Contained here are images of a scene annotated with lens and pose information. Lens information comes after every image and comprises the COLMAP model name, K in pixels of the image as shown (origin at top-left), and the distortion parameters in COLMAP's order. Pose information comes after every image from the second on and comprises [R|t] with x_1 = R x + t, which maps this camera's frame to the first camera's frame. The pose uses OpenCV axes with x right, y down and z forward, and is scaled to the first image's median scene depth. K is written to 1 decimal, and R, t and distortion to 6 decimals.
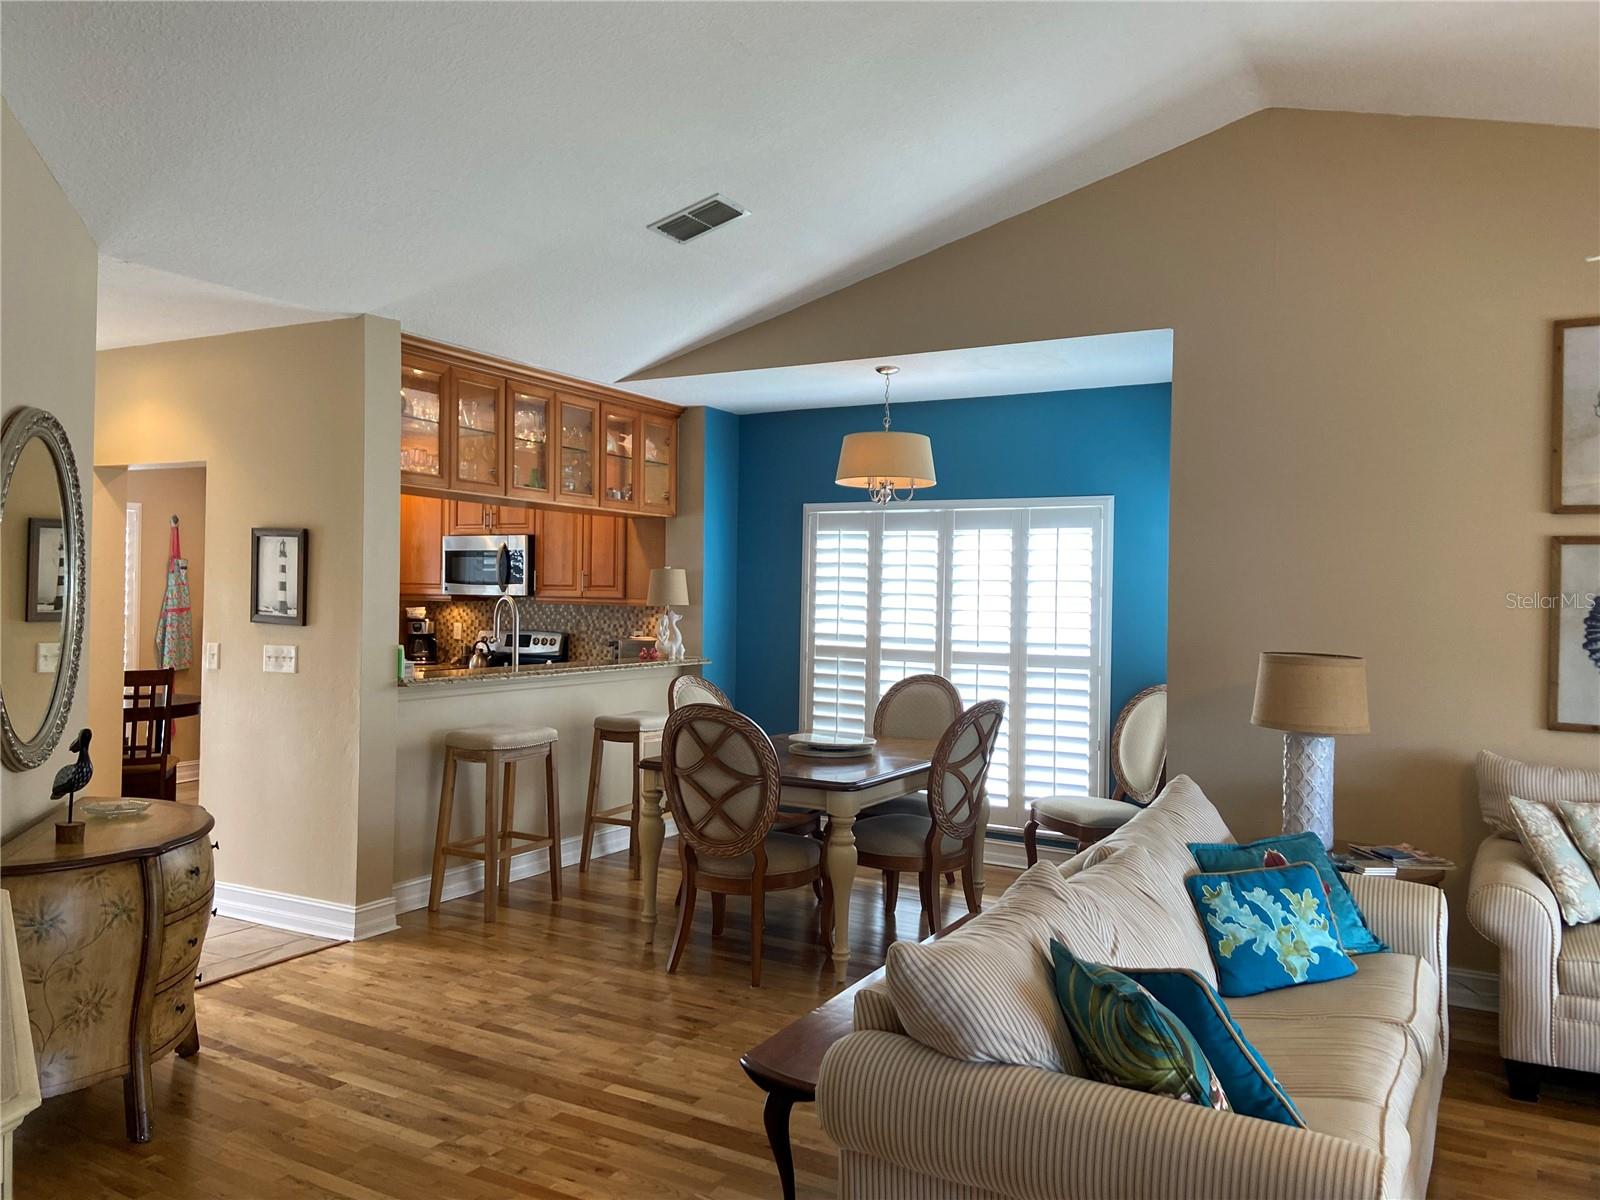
lens RADIAL K [[1203.9, 0, 807.0], [0, 1203.9, 592.4], [0, 0, 1]] dist [0.082084, -0.084167]
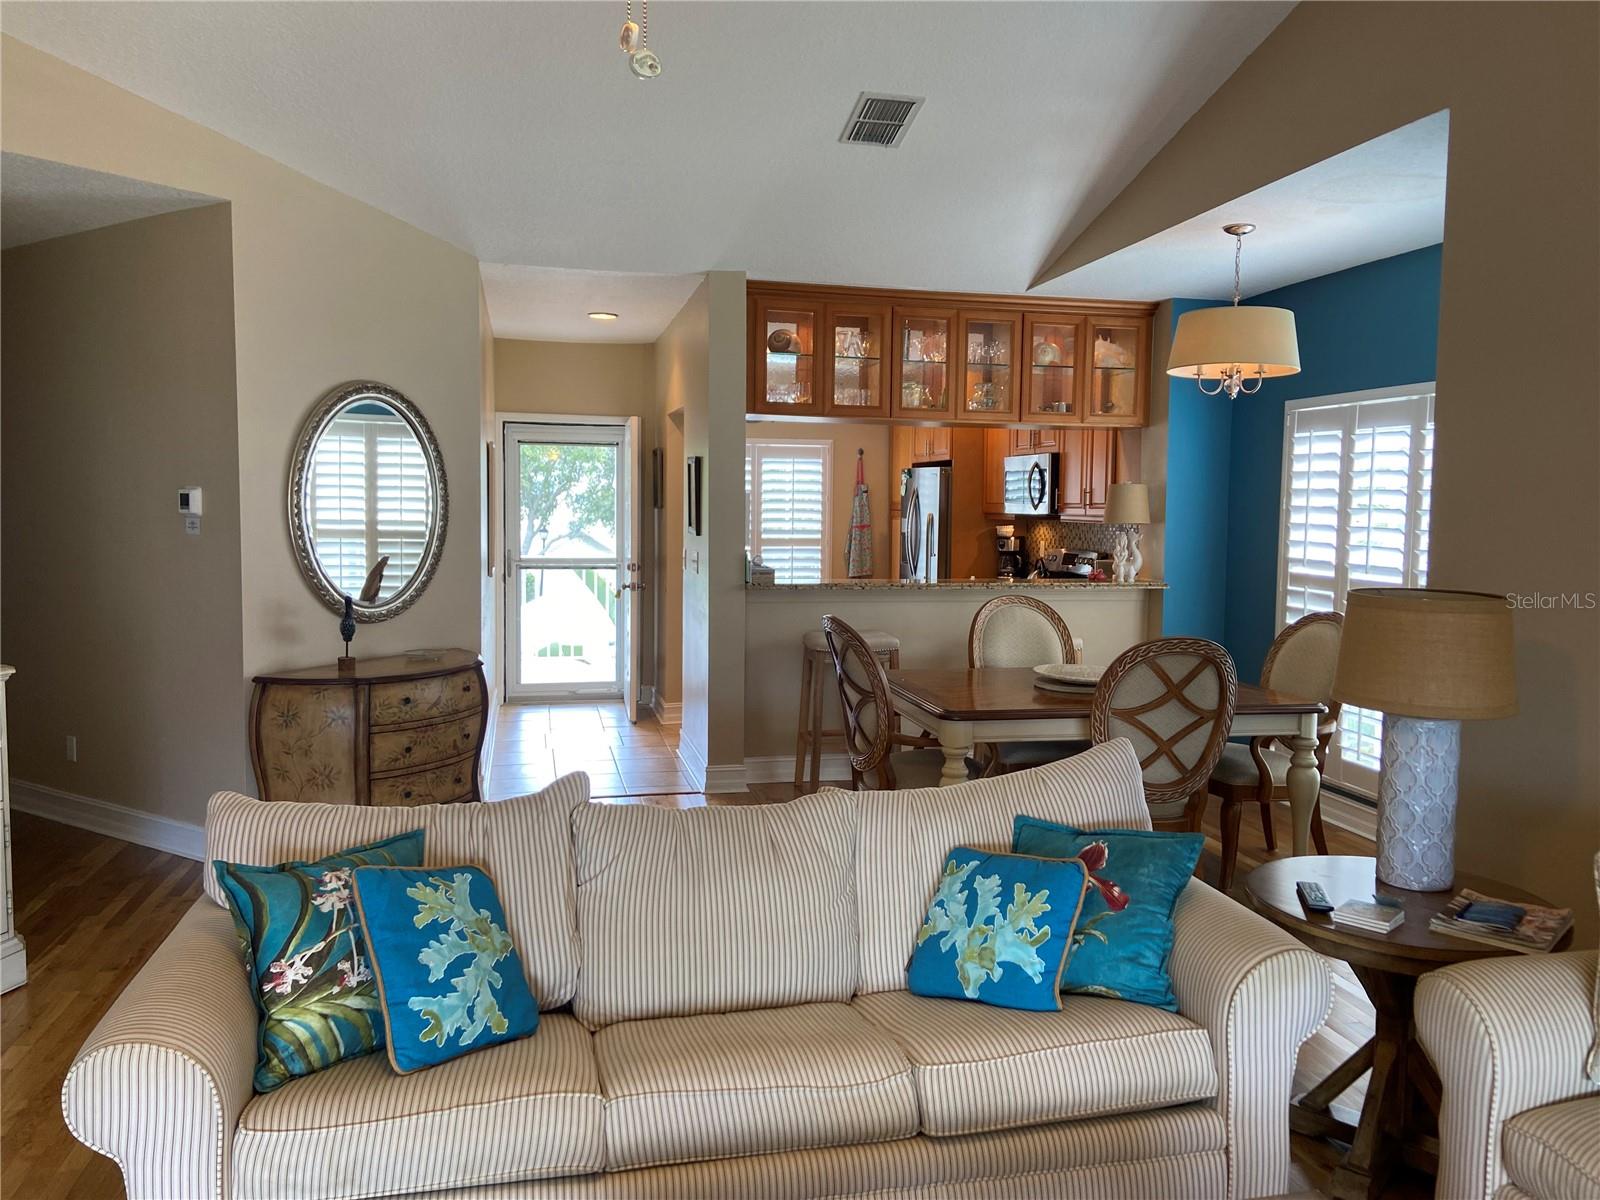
lens RADIAL K [[1203.9, 0, 802.6], [0, 1203.9, 593.1], [0, 0, 1]] dist [0.082084, -0.084167]
pose [[0.675403, 0.048707, -0.735838, 0.408783], [-0.003880, 0.998037, 0.062501, 0.006903], [0.737438, -0.039359, 0.674267, 0.190021]]
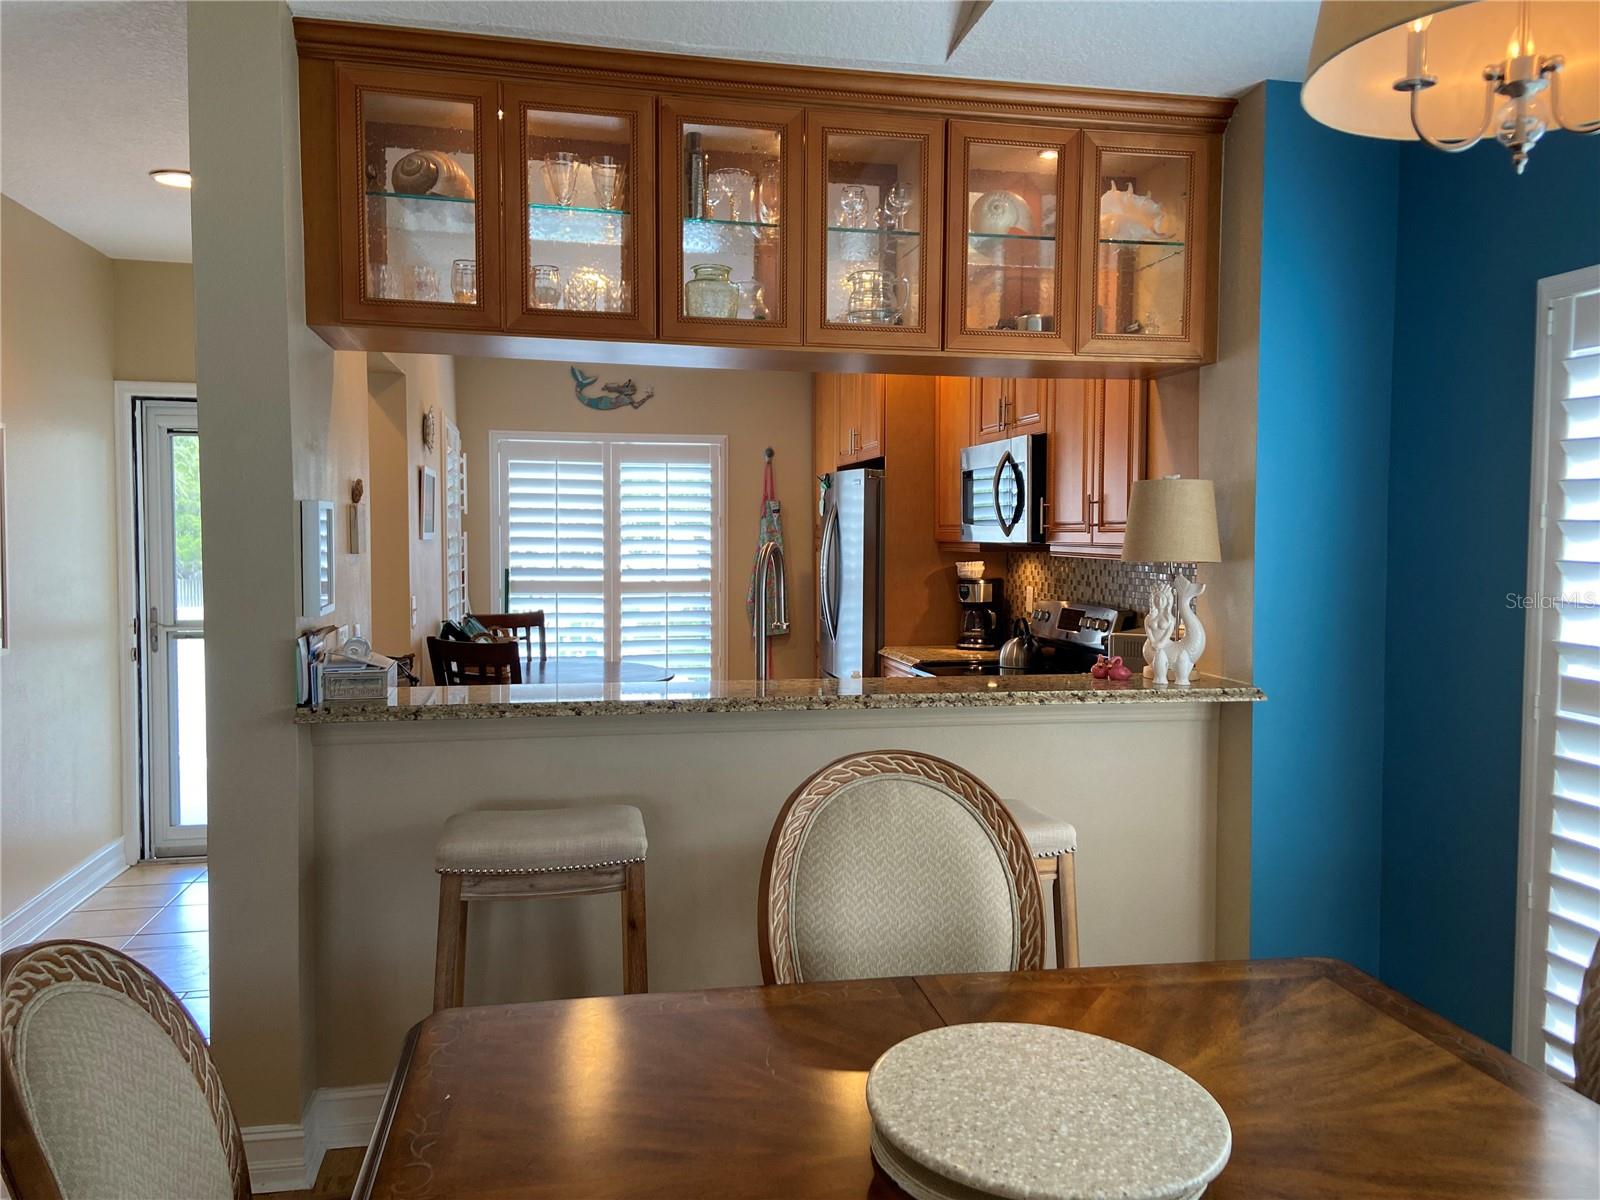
lens RADIAL K [[1203.9, 0, 796.5], [0, 1203.9, 597.3], [0, 0, 1]] dist [0.082084, -0.084167]
pose [[0.651347, 0.029219, -0.758217, 0.136822], [0.003987, 0.999113, 0.041927, 0.004358], [0.758769, -0.030332, 0.650653, 0.610280]]
